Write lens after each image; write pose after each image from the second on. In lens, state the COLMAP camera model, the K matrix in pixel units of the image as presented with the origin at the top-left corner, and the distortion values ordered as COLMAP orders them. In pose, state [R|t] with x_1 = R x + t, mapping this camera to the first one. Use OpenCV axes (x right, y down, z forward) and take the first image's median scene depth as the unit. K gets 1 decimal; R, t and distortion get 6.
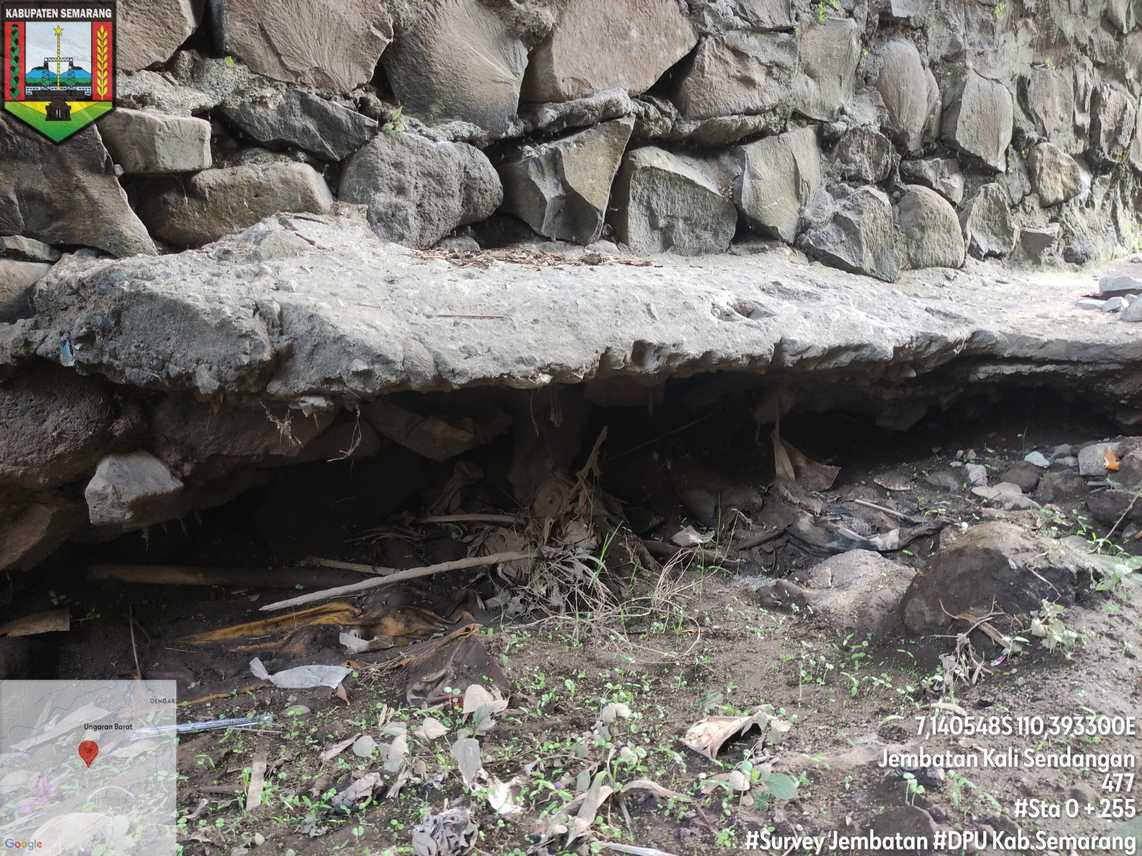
lens RADIAL K [[843.9, 0, 566.6], [0, 843.9, 427.2], [0, 0, 1]] dist [0.056053, -0.057295]
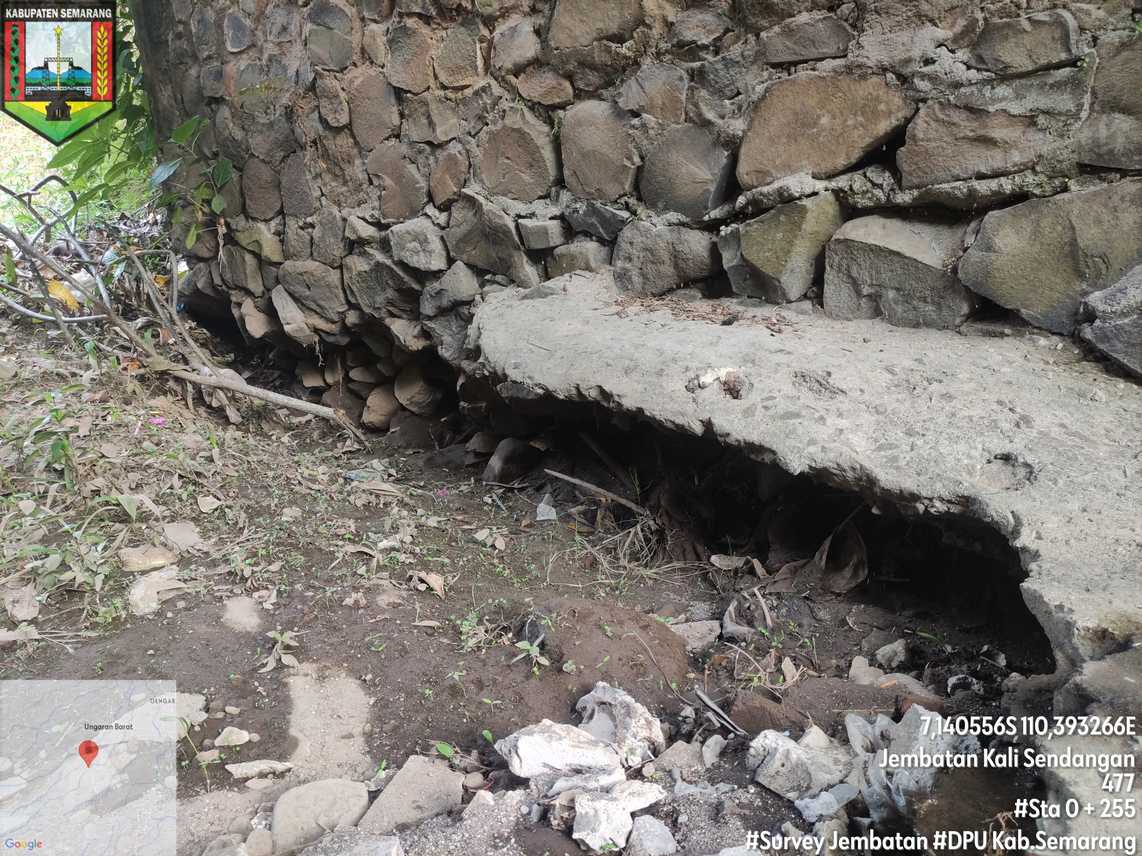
lens RADIAL K [[843.9, 0, 566.6], [0, 843.9, 427.2], [0, 0, 1]] dist [0.056053, -0.057295]
pose [[0.171070, 0.296029, -0.939735, 1.095229], [-0.169812, 0.948381, 0.267839, -0.309113], [0.970515, 0.113759, 0.212509, 0.469515]]
